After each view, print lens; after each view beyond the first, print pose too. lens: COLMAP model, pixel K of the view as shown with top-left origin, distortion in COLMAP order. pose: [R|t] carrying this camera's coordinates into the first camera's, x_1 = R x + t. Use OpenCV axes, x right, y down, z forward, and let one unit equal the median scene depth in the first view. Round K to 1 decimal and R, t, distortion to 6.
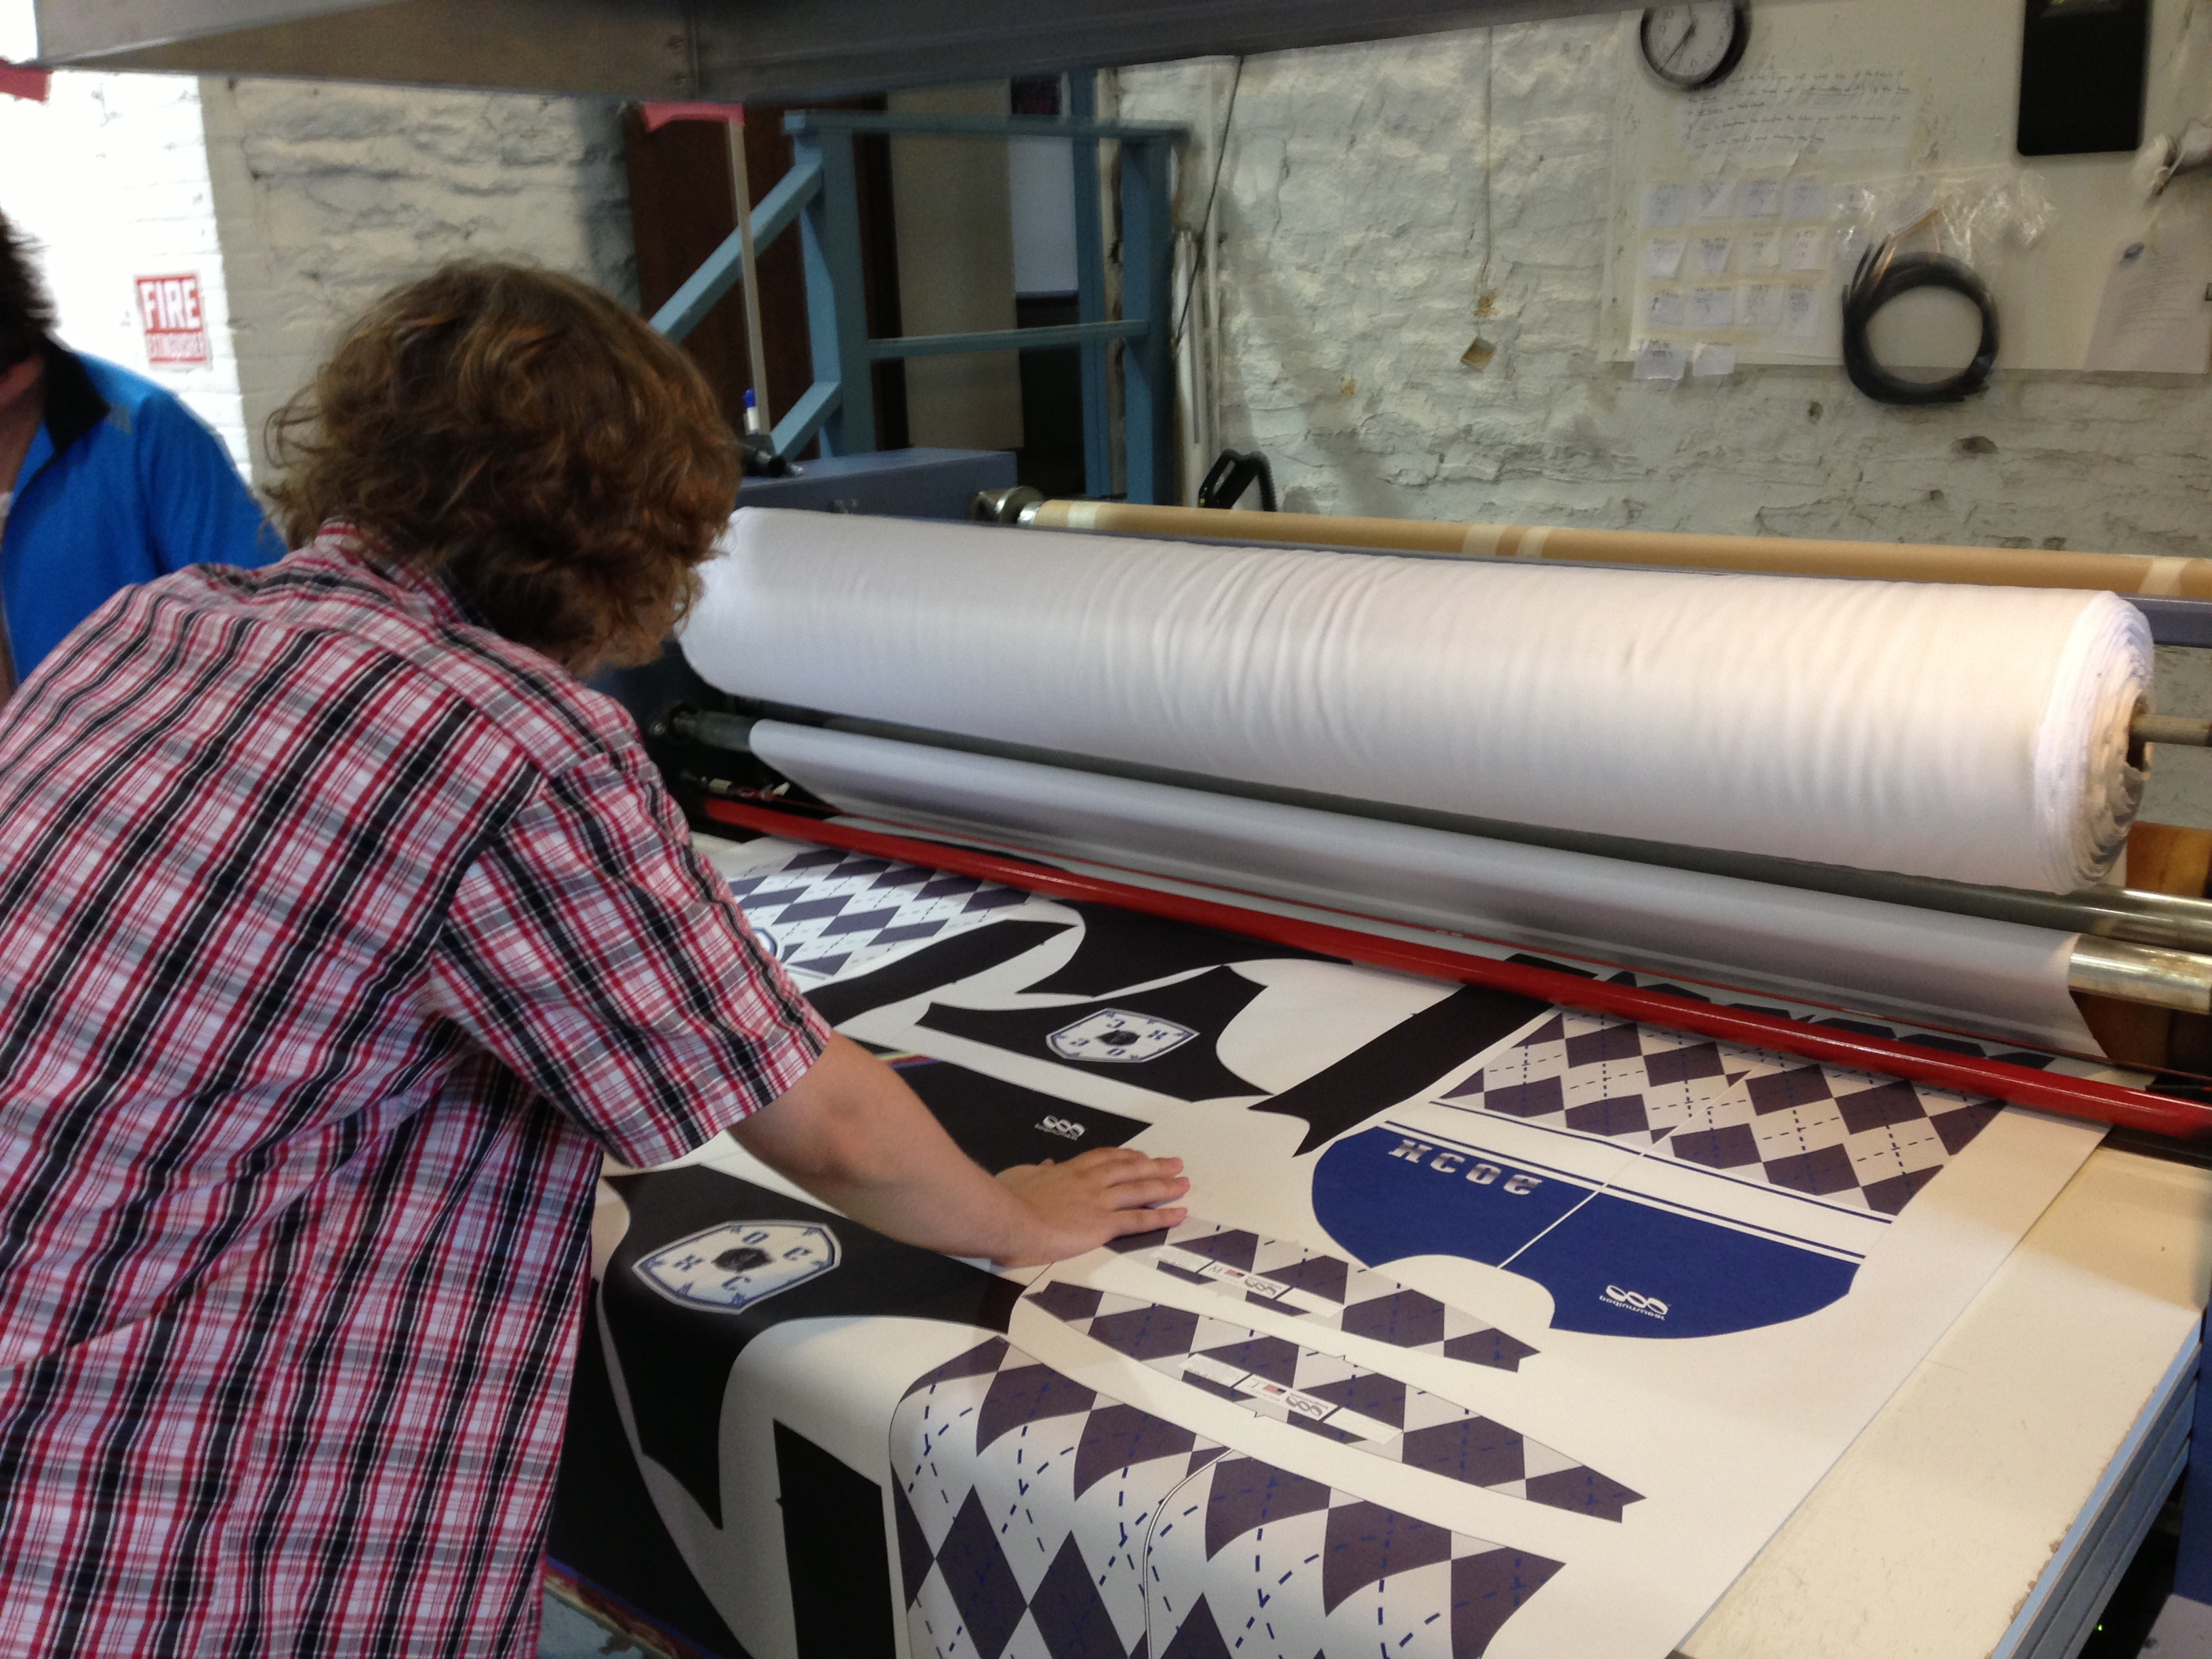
lens RADIAL K [[2049.0, 0, 1119.7], [0, 2049.0, 838.5], [0, 0, 1]] dist [0.154195, -0.256770]
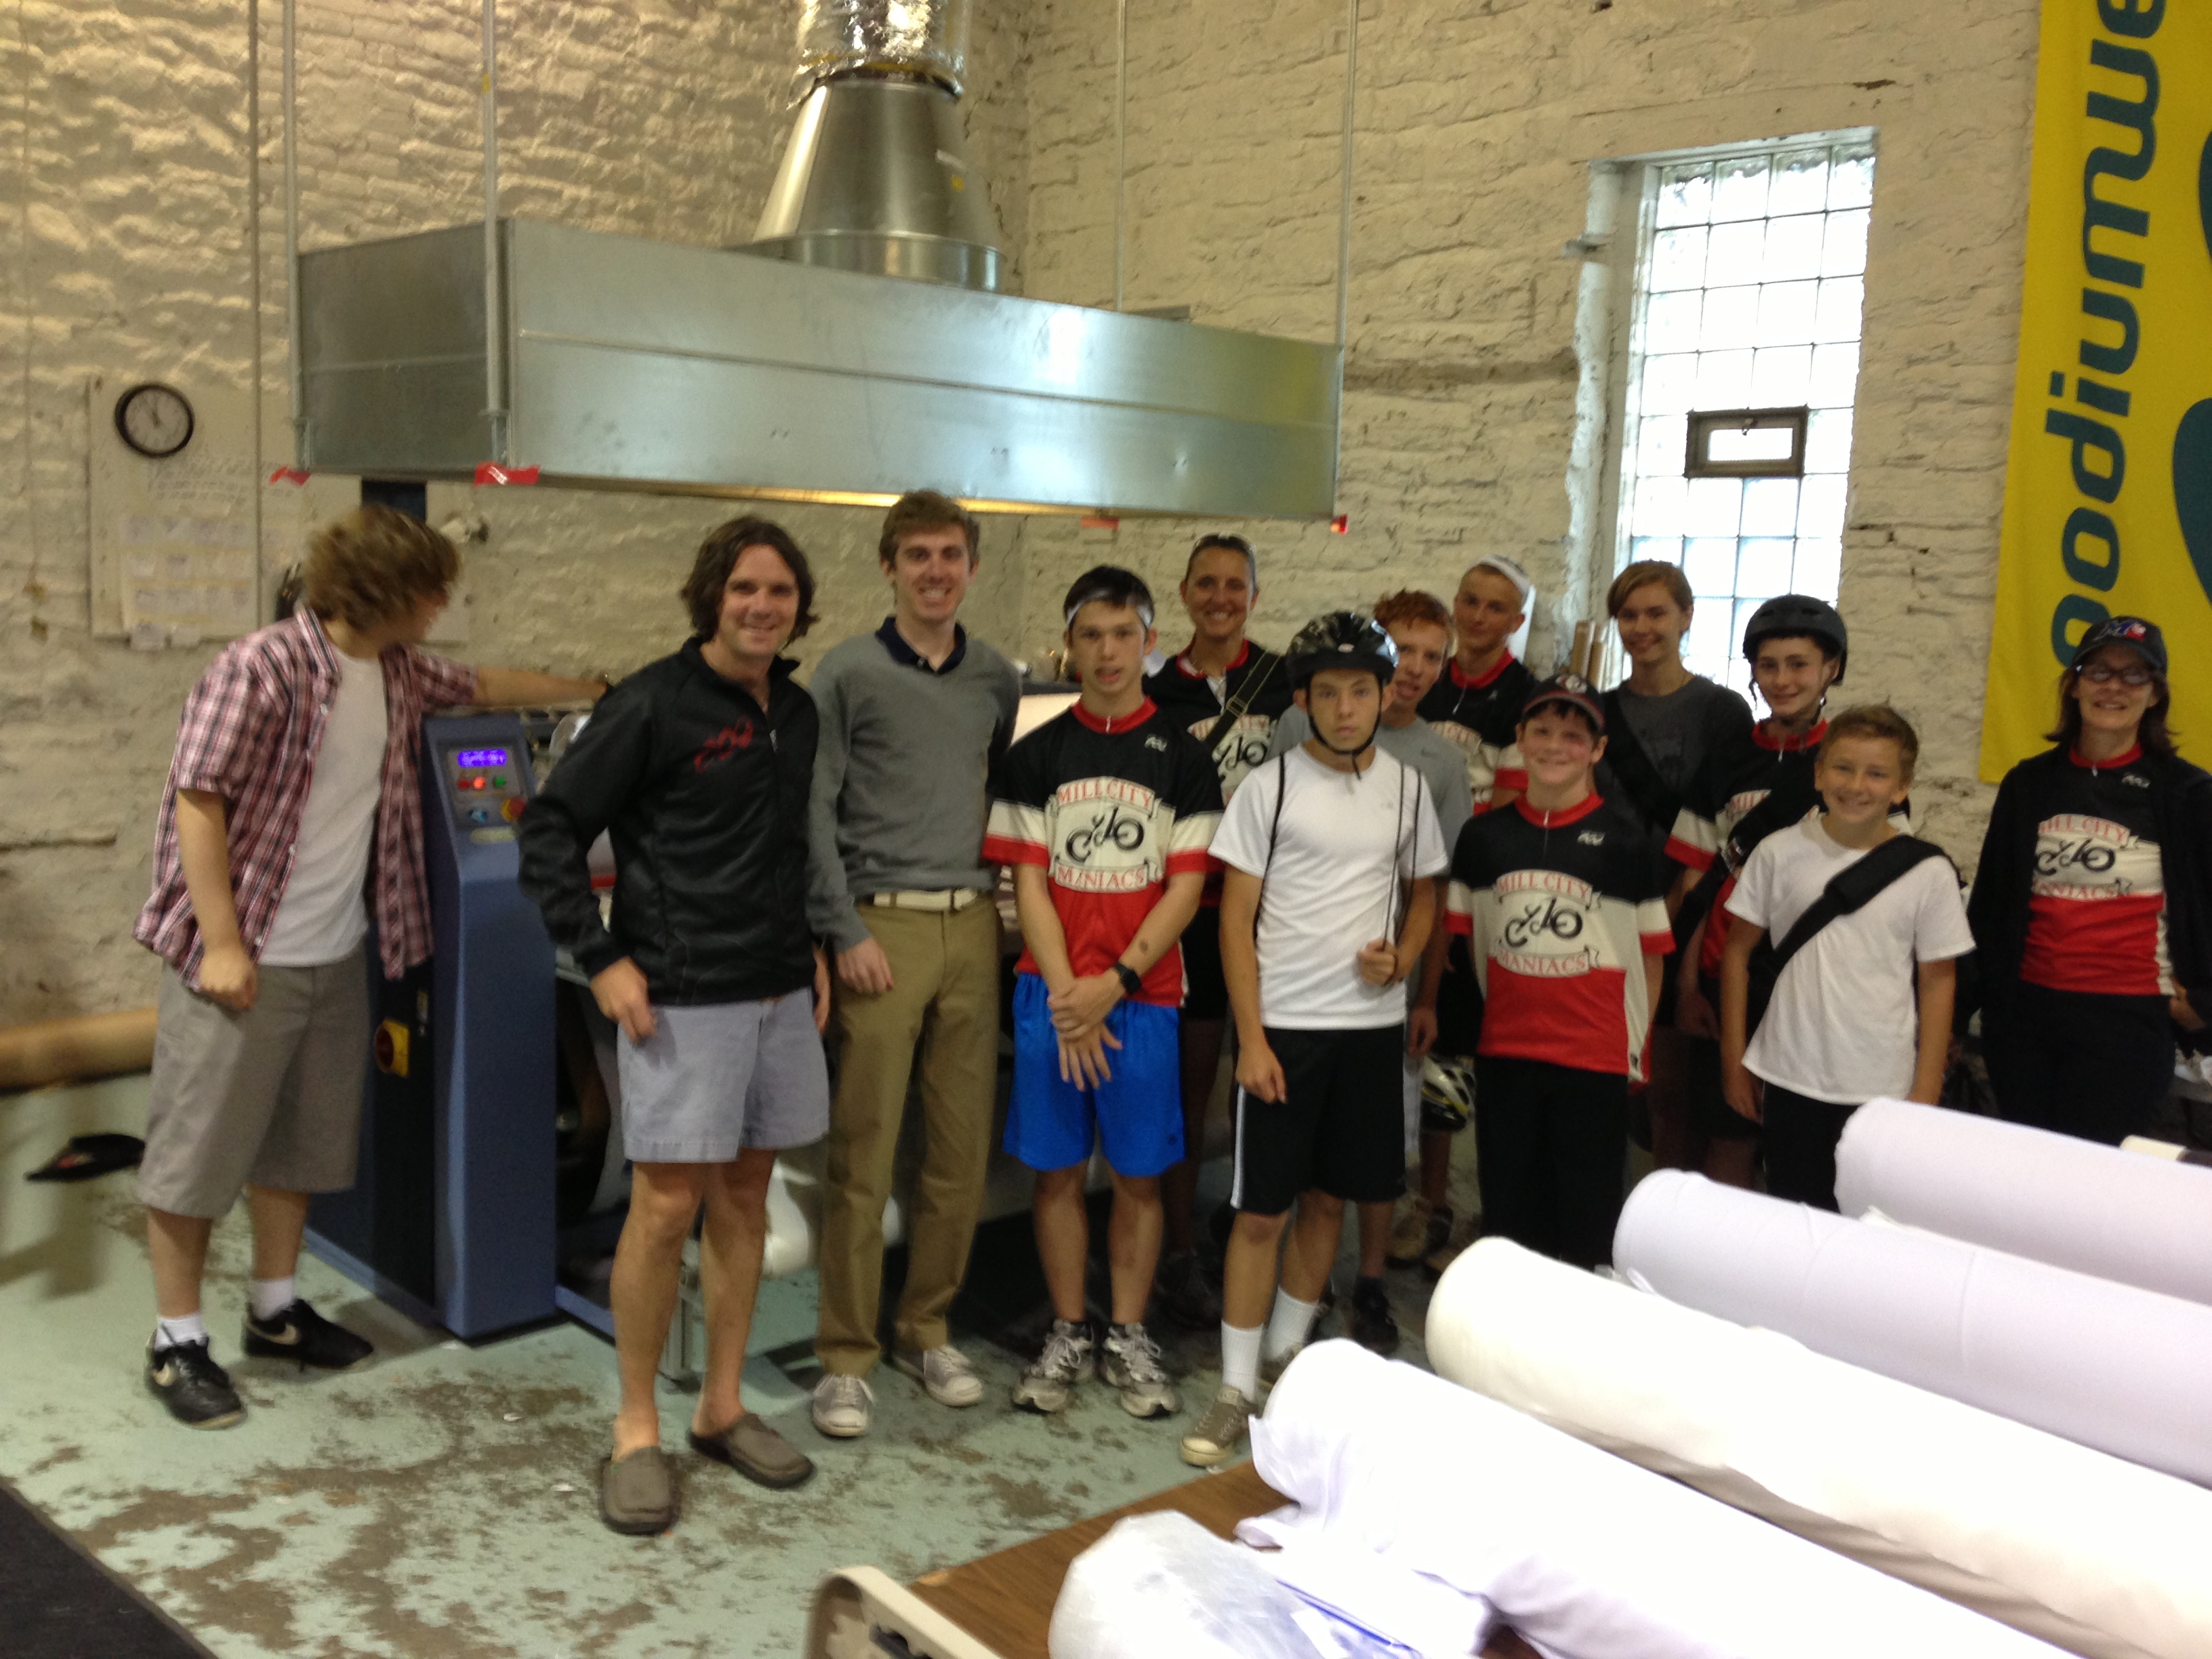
lens RADIAL K [[2071.8, 0, 1160.4], [0, 2071.8, 832.7], [0, 0, 1]] dist [0.150715, -0.275305]
pose [[0.107920, -0.098123, 0.989305, -1.070439], [0.225941, 0.971498, 0.071710, -0.041638], [-0.968145, 0.215786, 0.127014, 0.161681]]
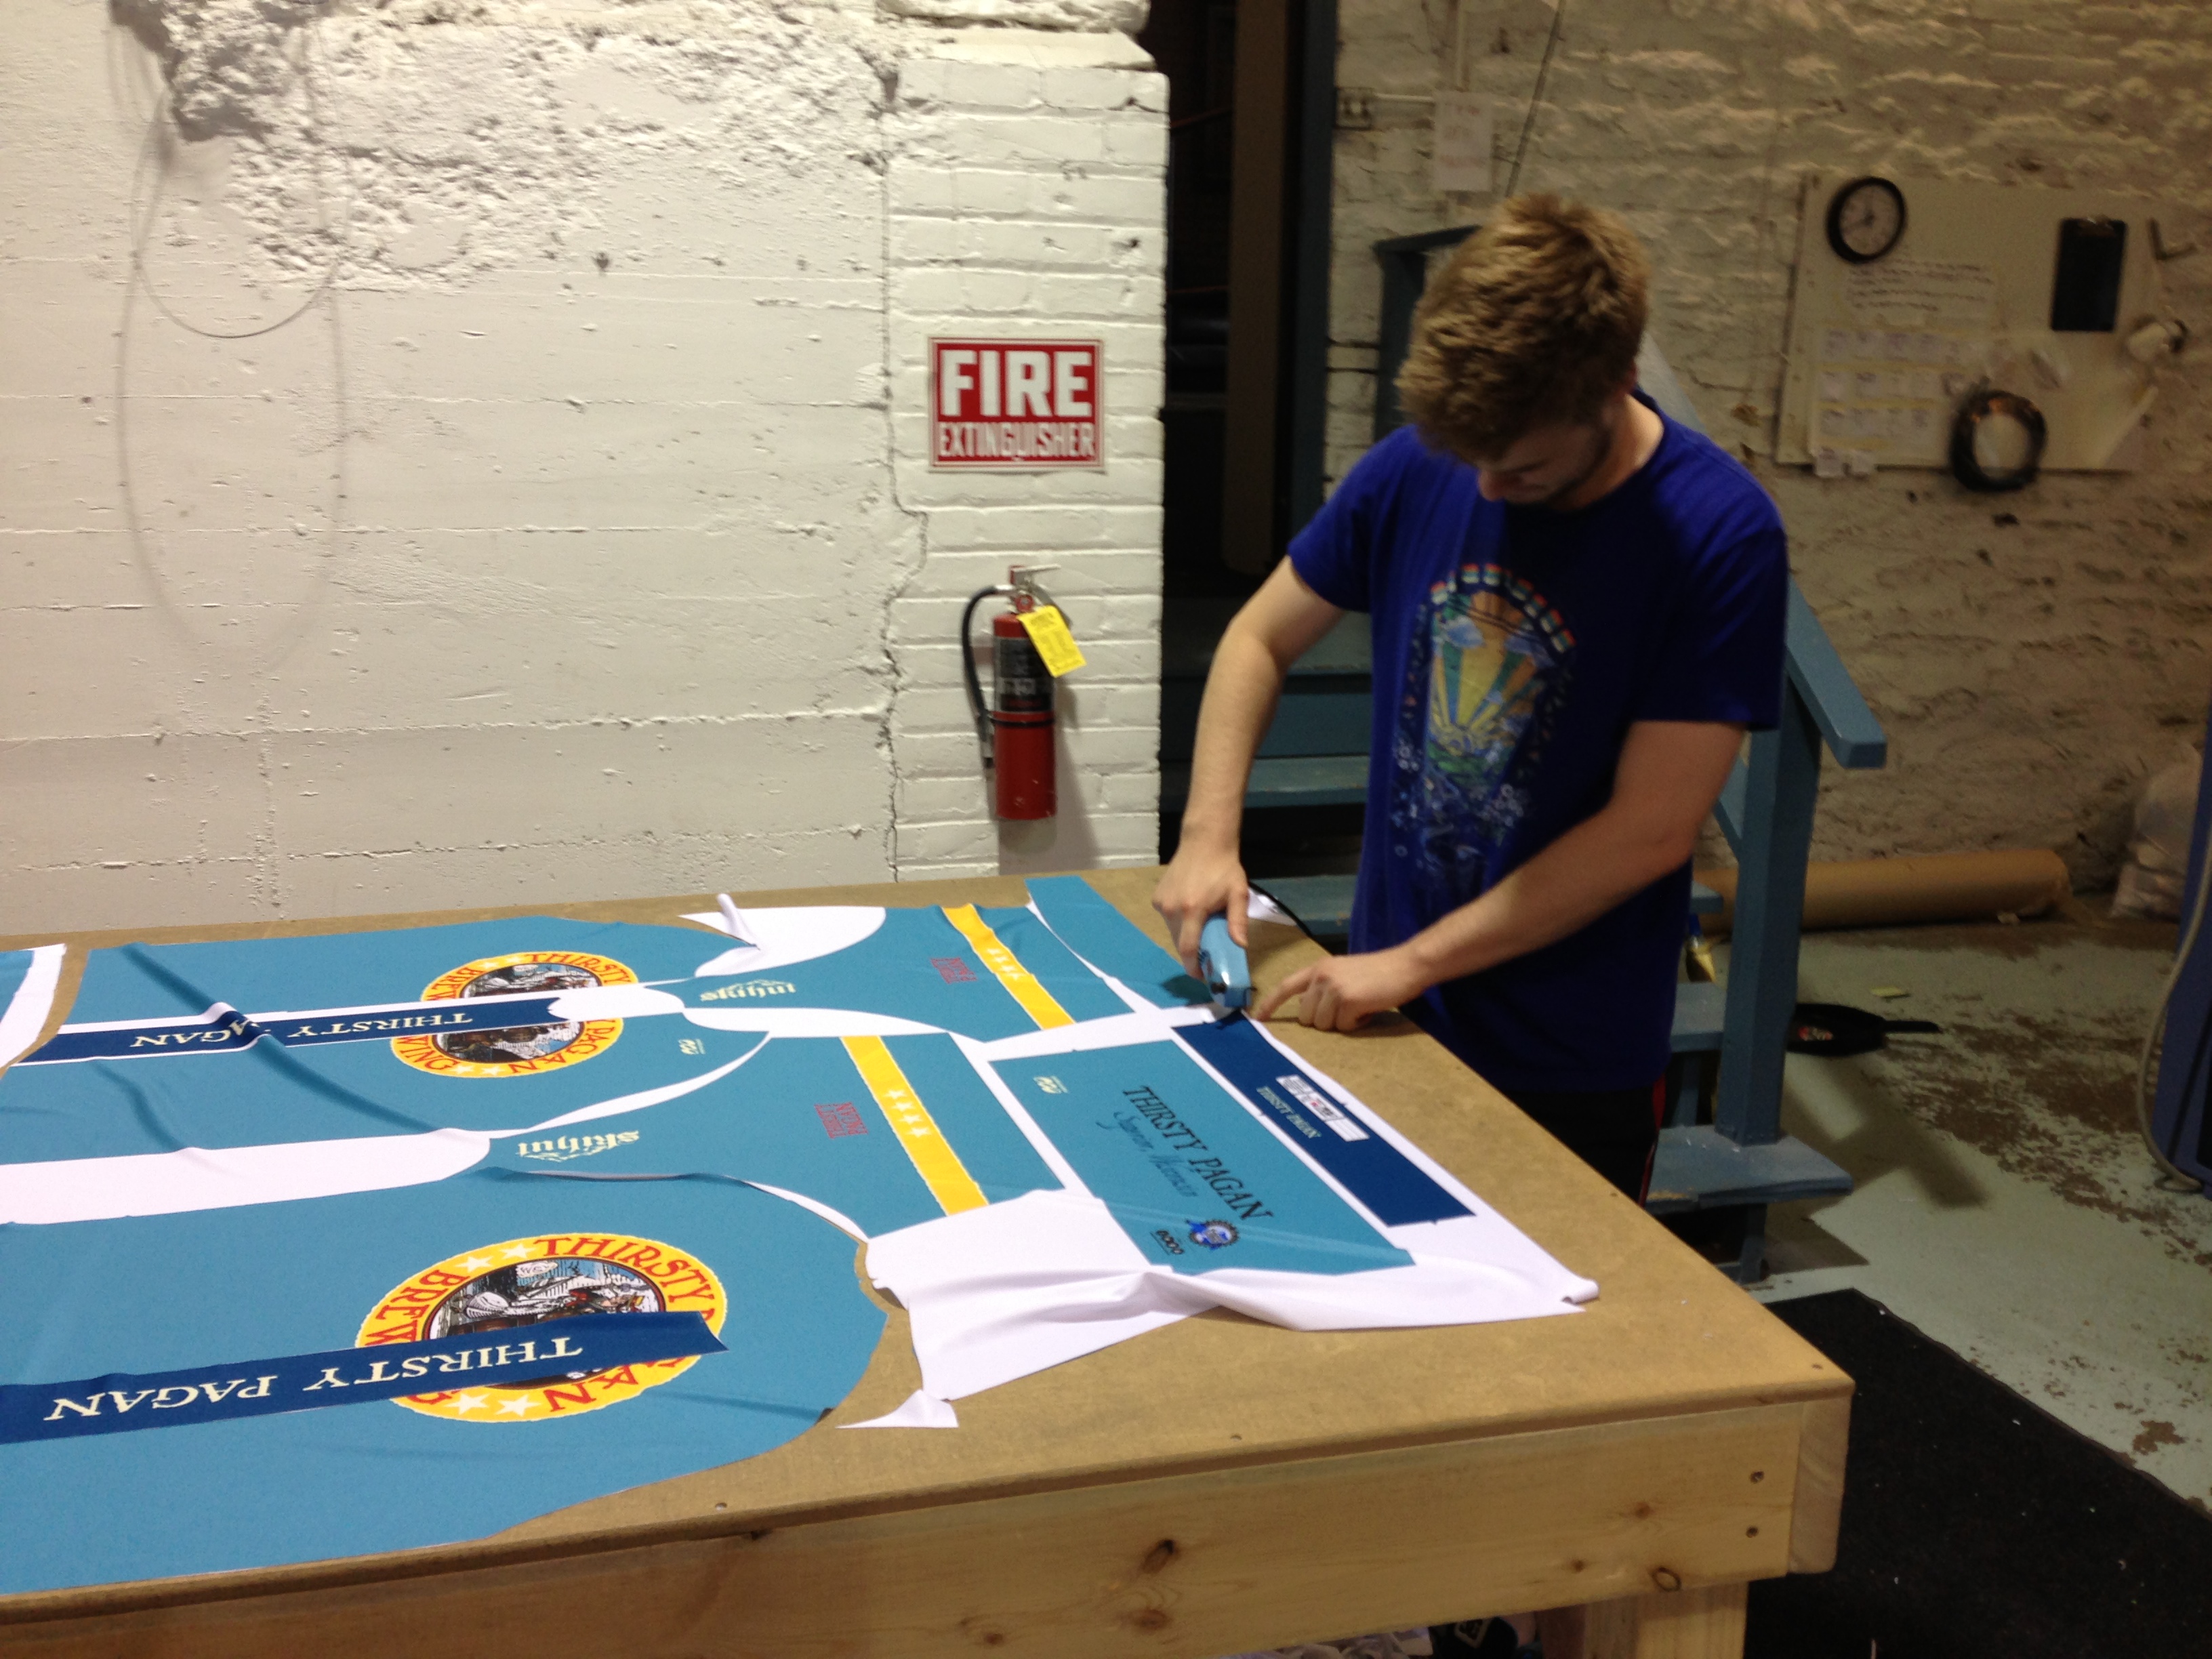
lens RADIAL K [[2049.0, 0, 1119.7], [0, 2049.0, 838.5], [0, 0, 1]] dist [0.154195, -0.256770]
pose [[0.570459, -0.141982, 0.808961, -1.048072], [0.182276, 0.982269, 0.043863, -0.128891], [-0.800845, 0.122432, 0.586224, 0.588953]]
